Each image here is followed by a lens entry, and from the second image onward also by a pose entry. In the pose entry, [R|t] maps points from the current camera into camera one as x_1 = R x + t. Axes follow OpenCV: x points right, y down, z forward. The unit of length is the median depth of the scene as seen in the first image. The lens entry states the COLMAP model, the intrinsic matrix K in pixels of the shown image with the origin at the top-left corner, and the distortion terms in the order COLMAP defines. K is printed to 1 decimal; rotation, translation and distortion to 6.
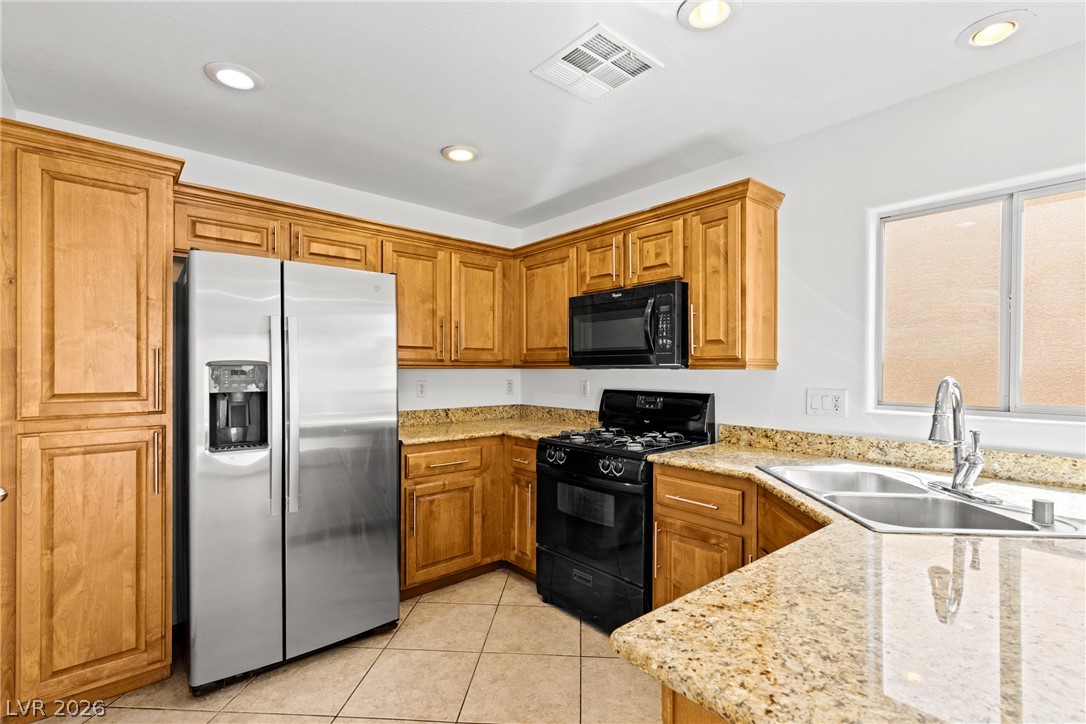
lens RADIAL K [[498.4, 0, 546.3], [0, 498.4, 368.4], [0, 0, 1]] dist [0.005646, 0.000952]
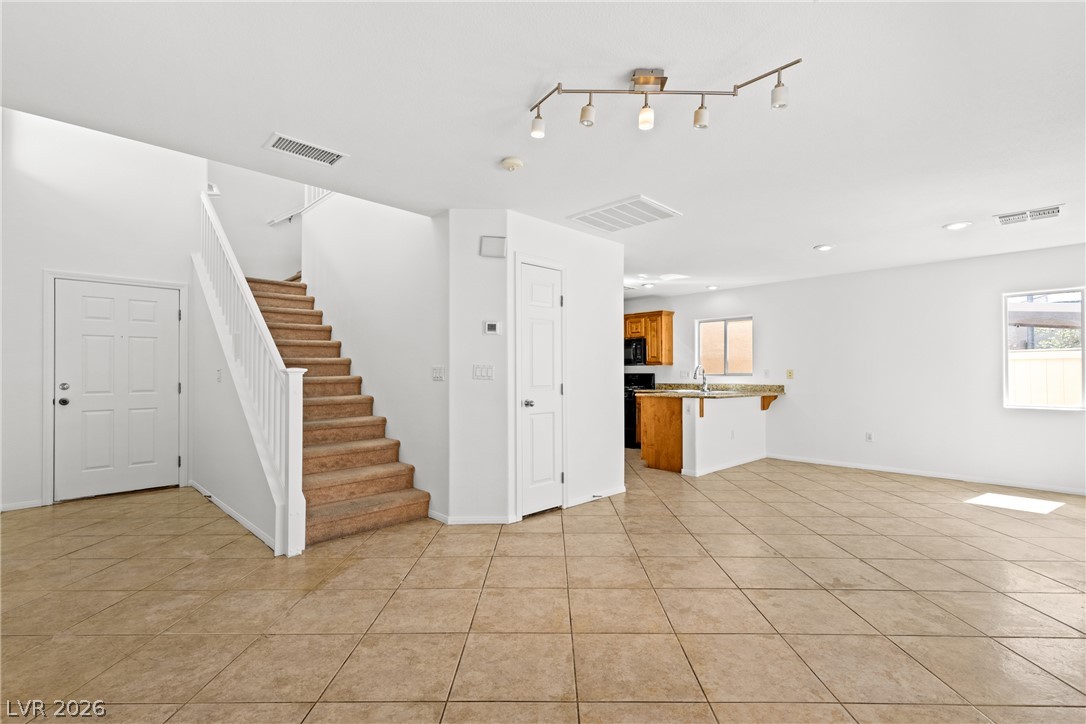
lens RADIAL K [[498.4, 0, 547.8], [0, 498.4, 363.7], [0, 0, 1]] dist [0.005646, 0.000952]
pose [[0.997778, -0.001963, 0.066594, -0.589821], [0.003431, 0.999754, -0.021934, 0.063020], [-0.066535, 0.022114, 0.997539, -2.270395]]
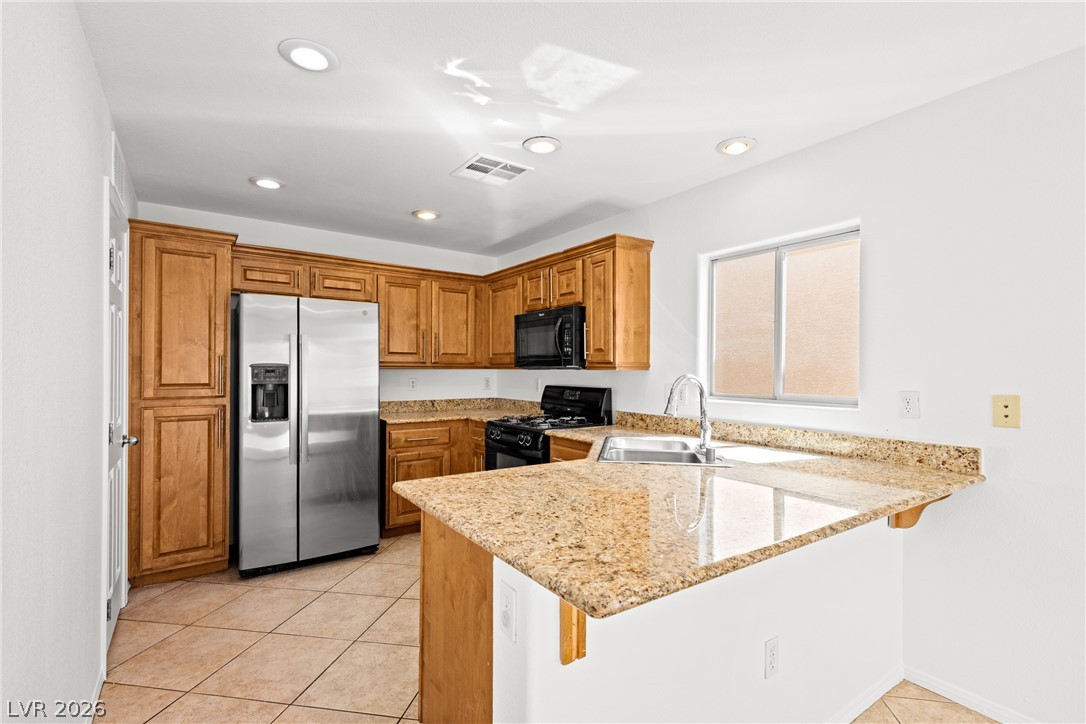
lens RADIAL K [[498.4, 0, 547.6], [0, 498.4, 366.3], [0, 0, 1]] dist [0.005646, 0.000952]
pose [[0.995406, 0.001346, -0.095736, 0.329083], [-0.001901, 0.999982, -0.005713, 0.000223], [0.095726, 0.005869, 0.995390, -0.386469]]
